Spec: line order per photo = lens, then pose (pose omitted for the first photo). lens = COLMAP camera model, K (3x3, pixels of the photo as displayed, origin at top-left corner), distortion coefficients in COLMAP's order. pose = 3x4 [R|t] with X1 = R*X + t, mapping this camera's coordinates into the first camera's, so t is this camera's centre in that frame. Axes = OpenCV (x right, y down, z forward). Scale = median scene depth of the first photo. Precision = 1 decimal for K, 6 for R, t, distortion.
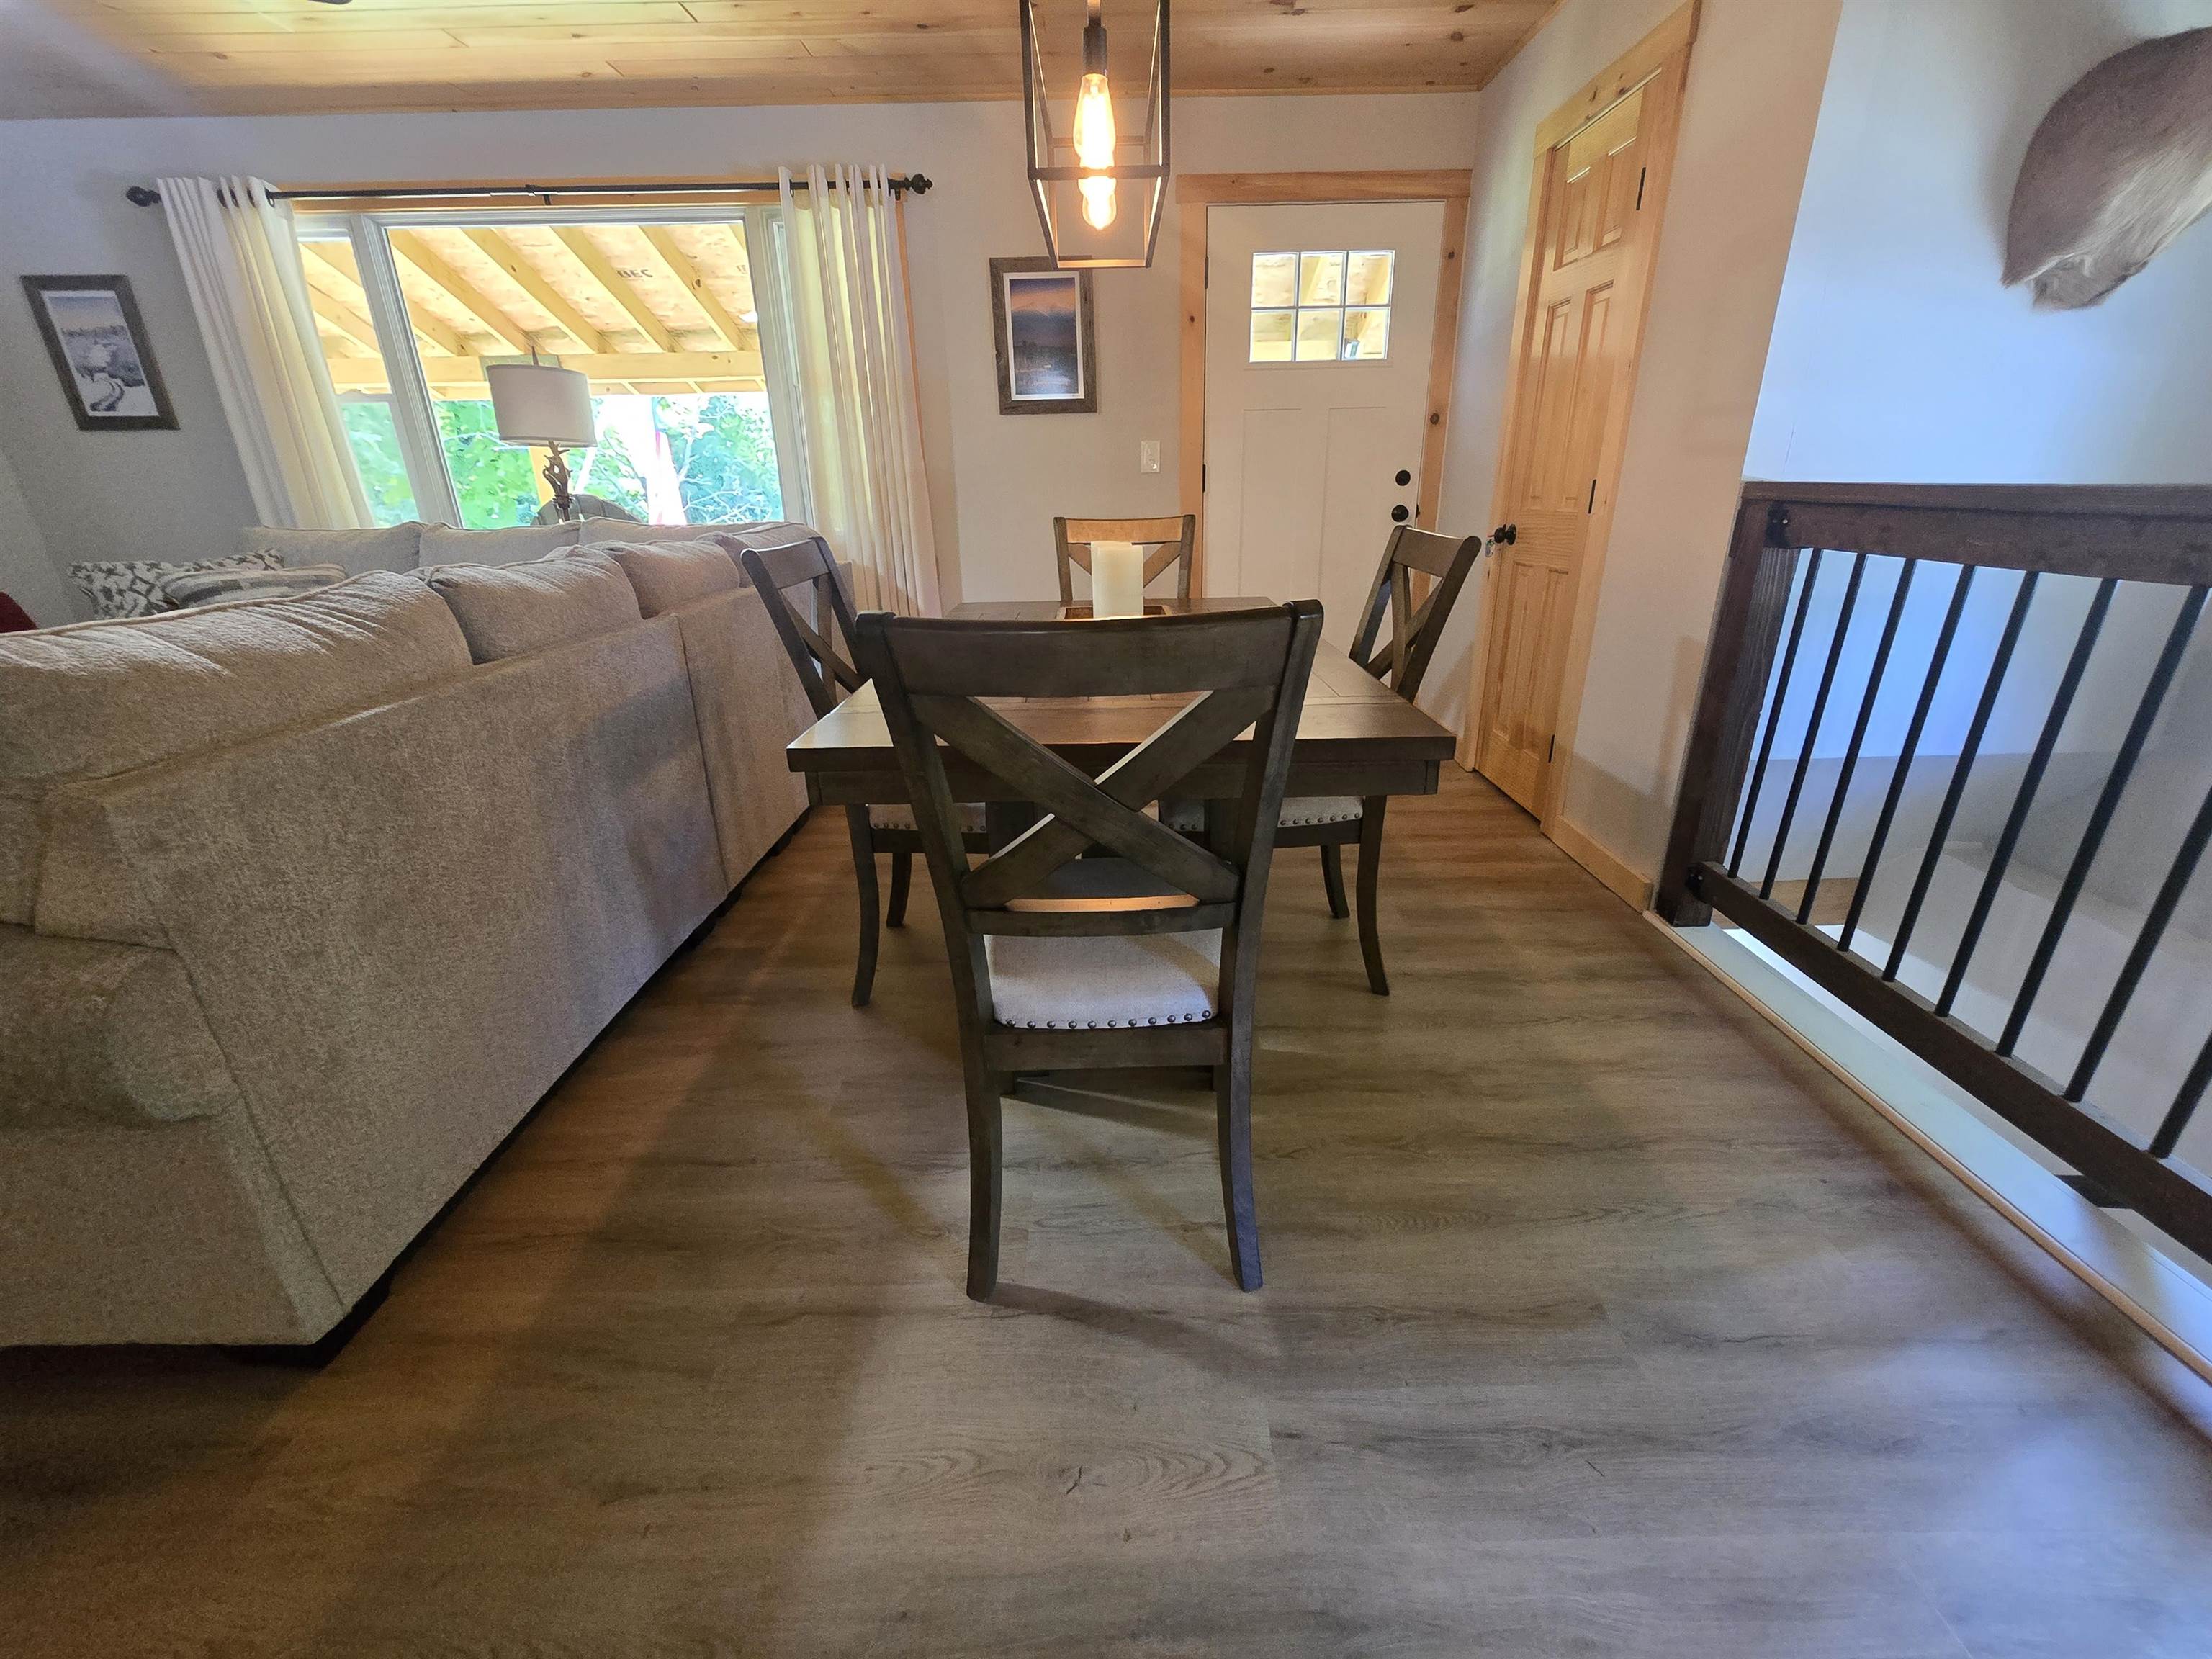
lens RADIAL K [[907.5, 0, 1113.5], [0, 907.5, 827.9], [0, 0, 1]] dist [0.000969, -0.000936]
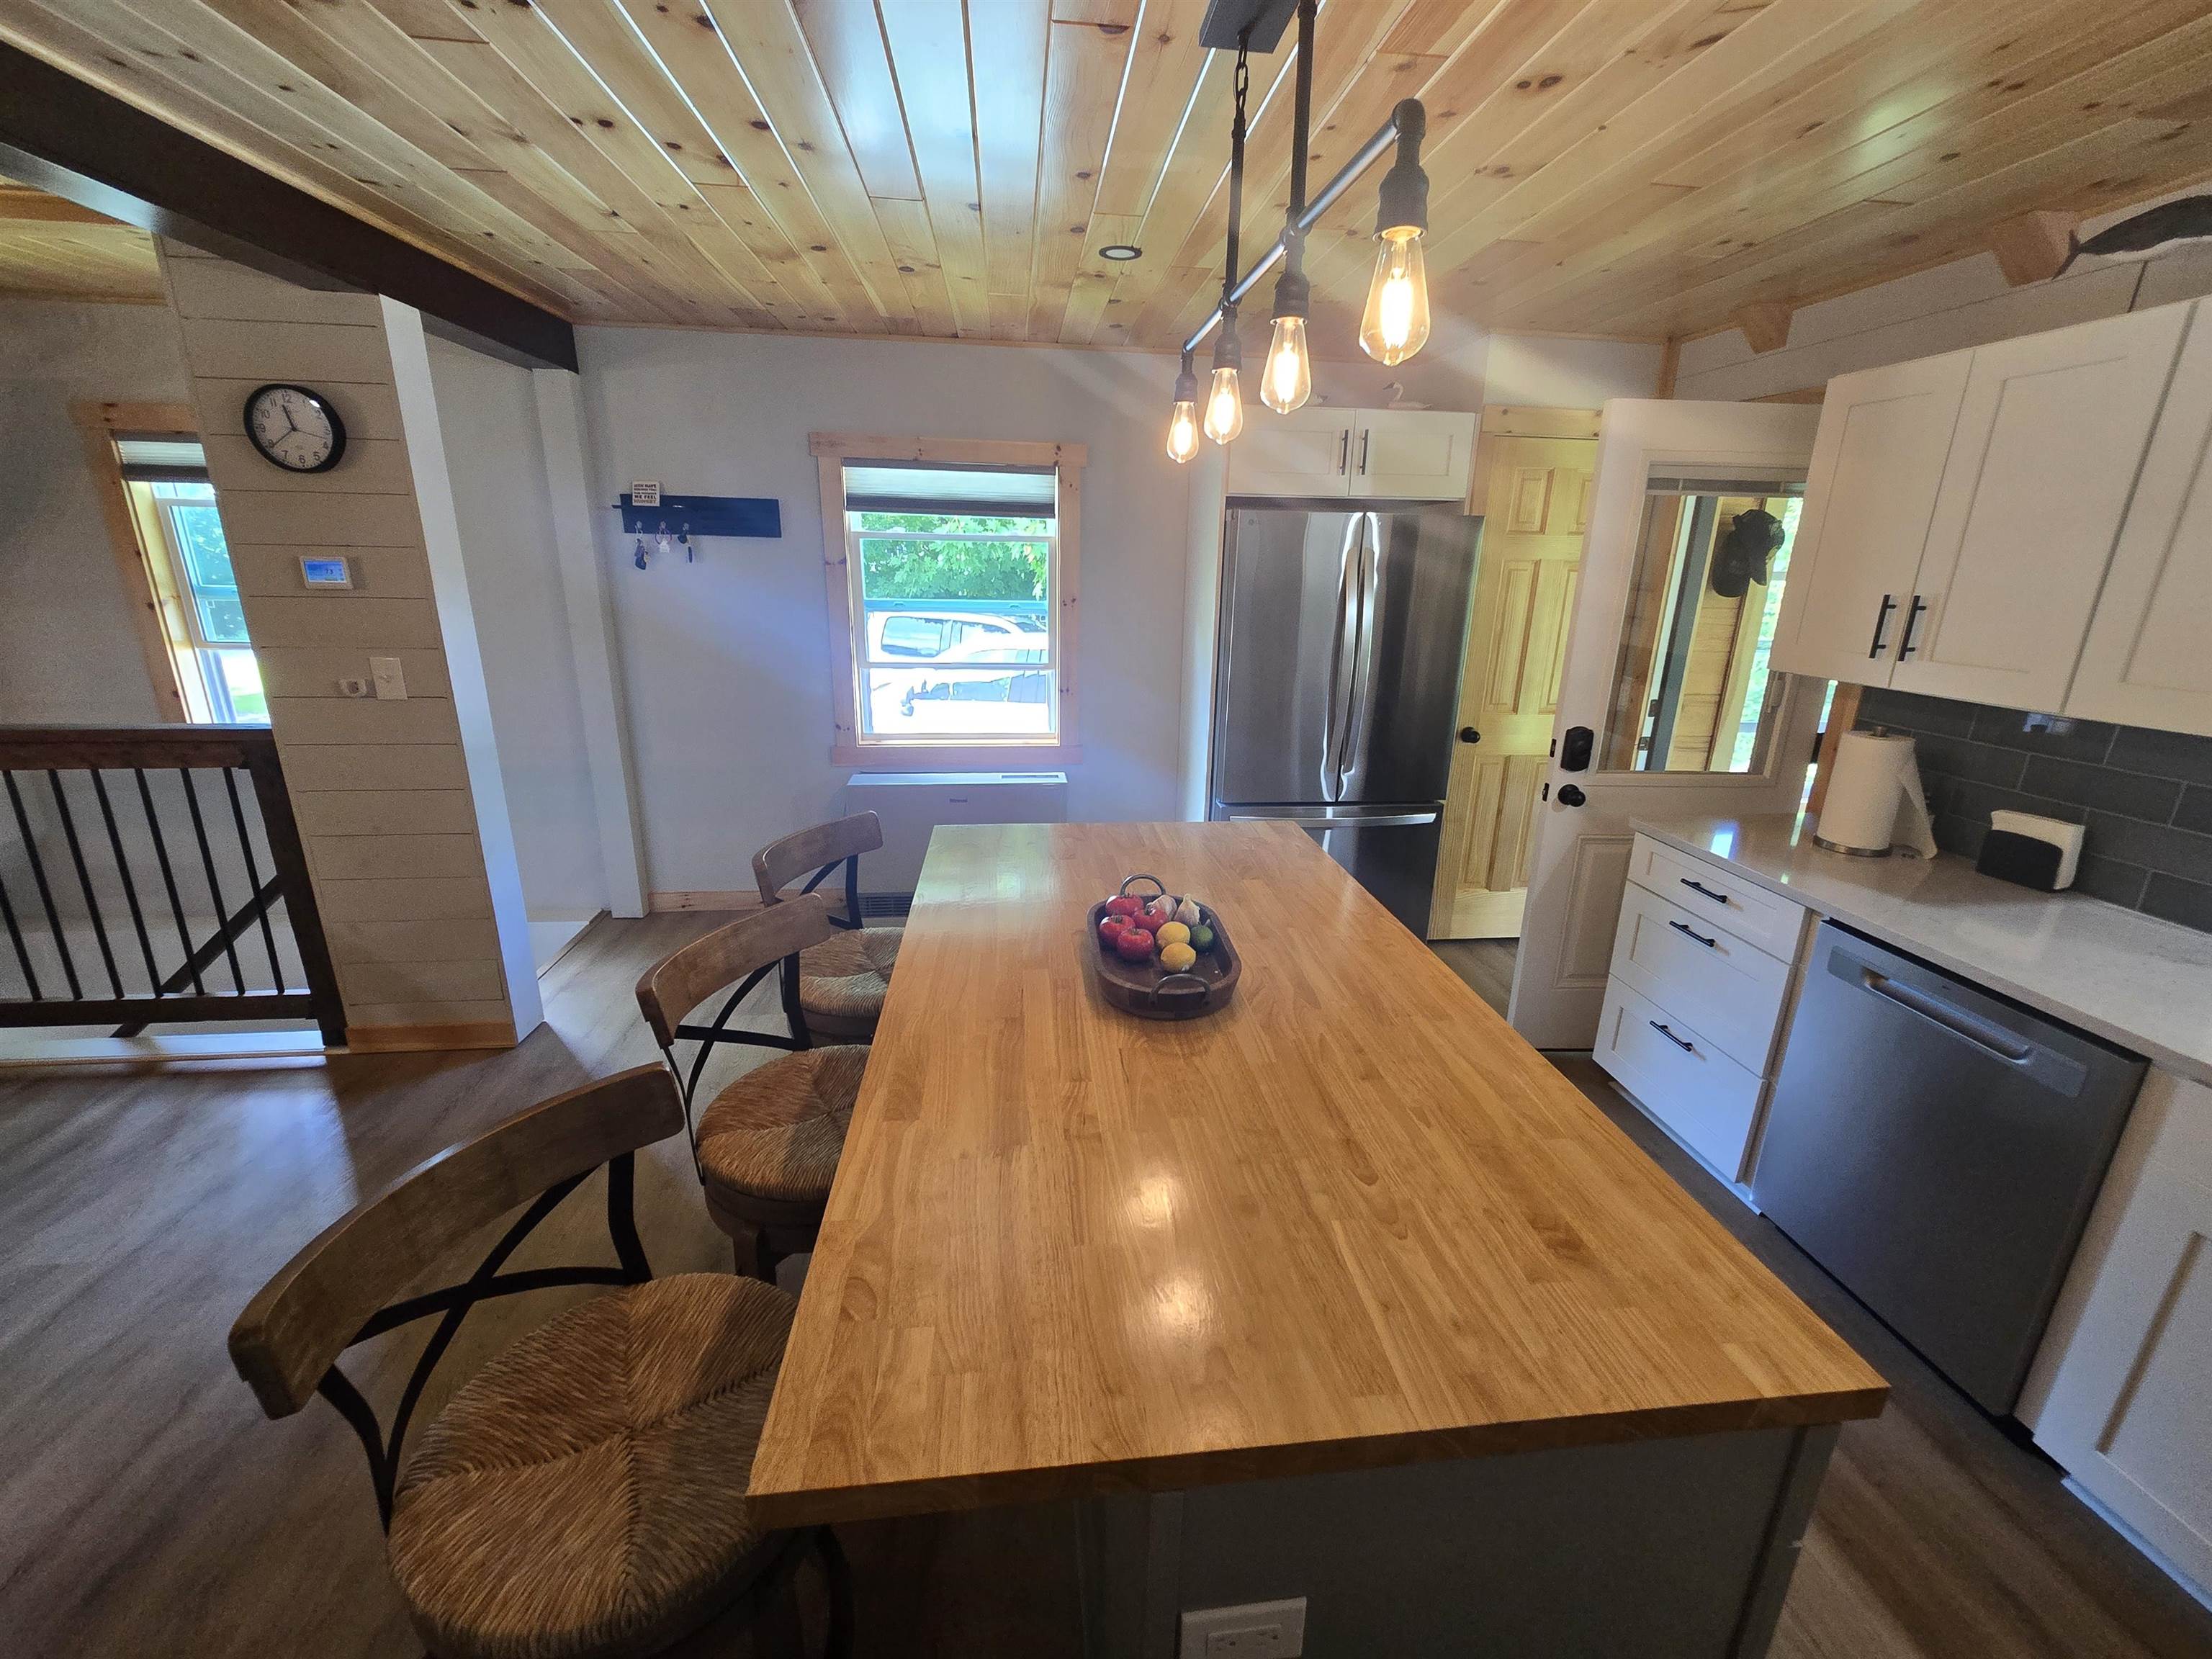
lens RADIAL K [[907.5, 0, 1126.9], [0, 907.5, 826.0], [0, 0, 1]] dist [0.000969, -0.000936]
pose [[-0.107650, -0.270966, 0.956550, -0.453167], [0.341068, 0.893687, 0.291542, 0.063520], [-0.933854, 0.357633, -0.003787, -0.571051]]
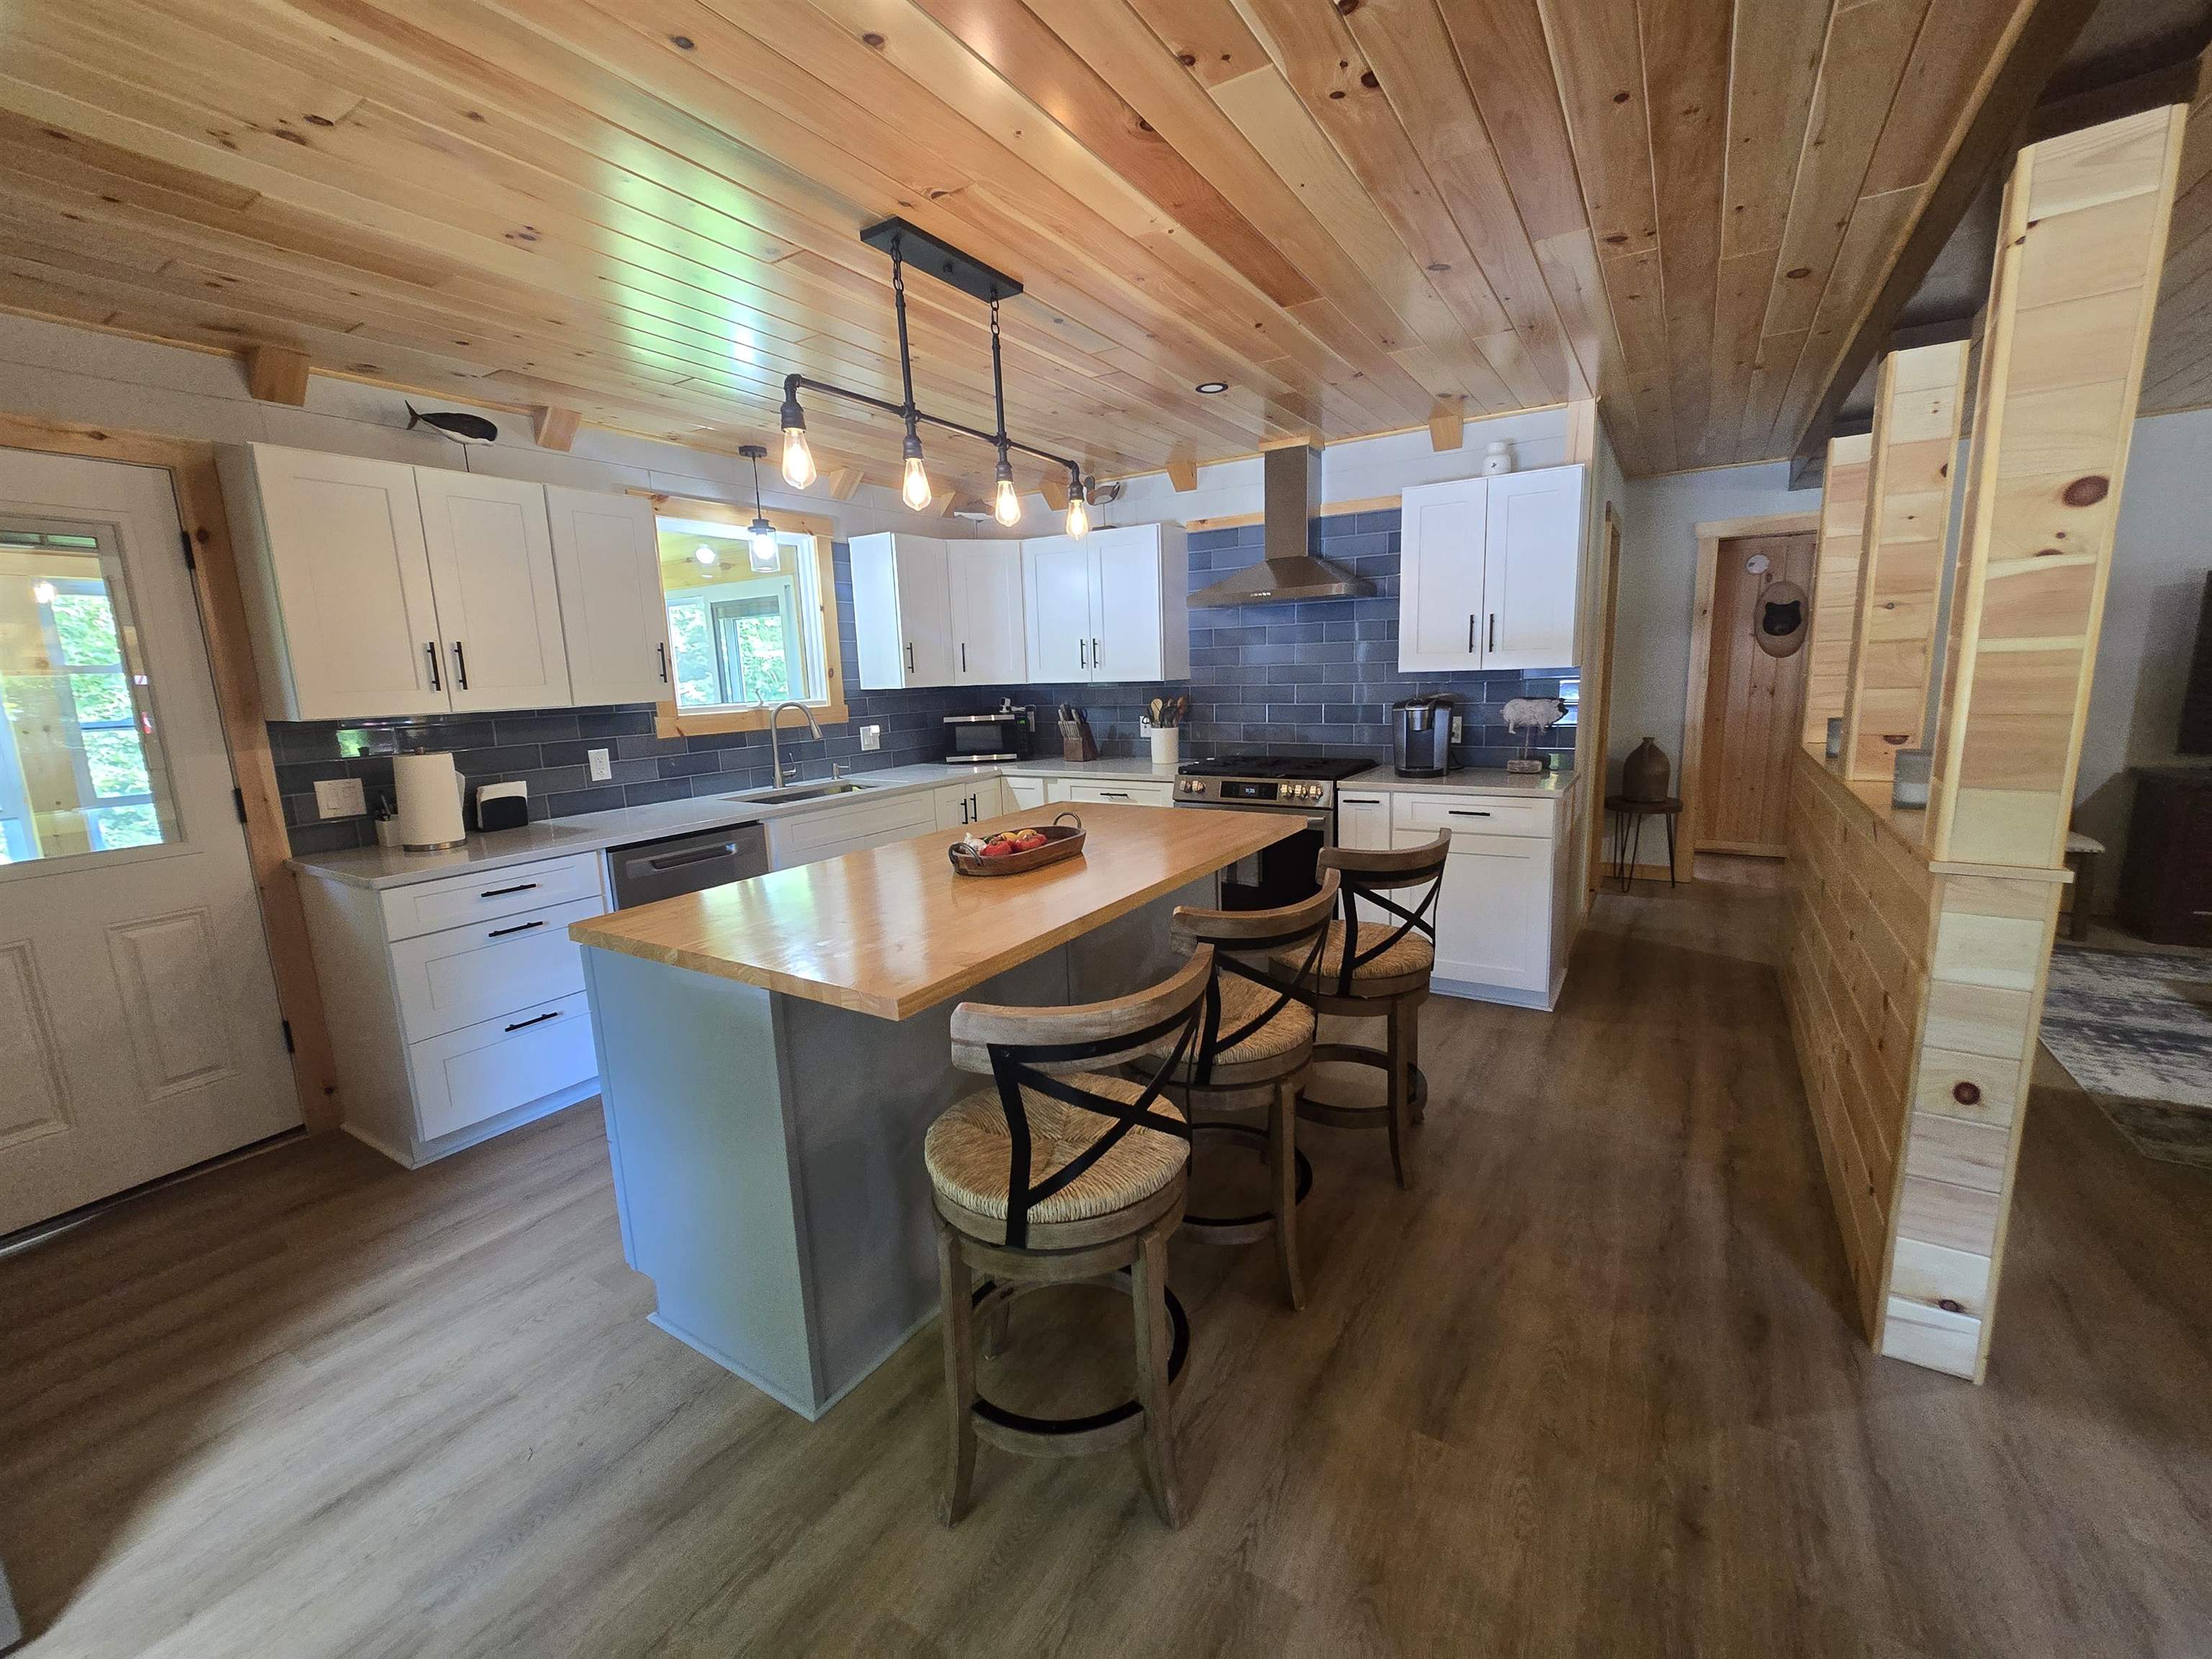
lens RADIAL K [[907.5, 0, 1114.5], [0, 907.5, 825.8], [0, 0, 1]] dist [0.000969, -0.000936]
pose [[-0.534900, 0.181715, -0.825144, 0.551903], [-0.262843, 0.892354, 0.366904, -0.035099], [0.802992, 0.413140, -0.429558, -0.194323]]
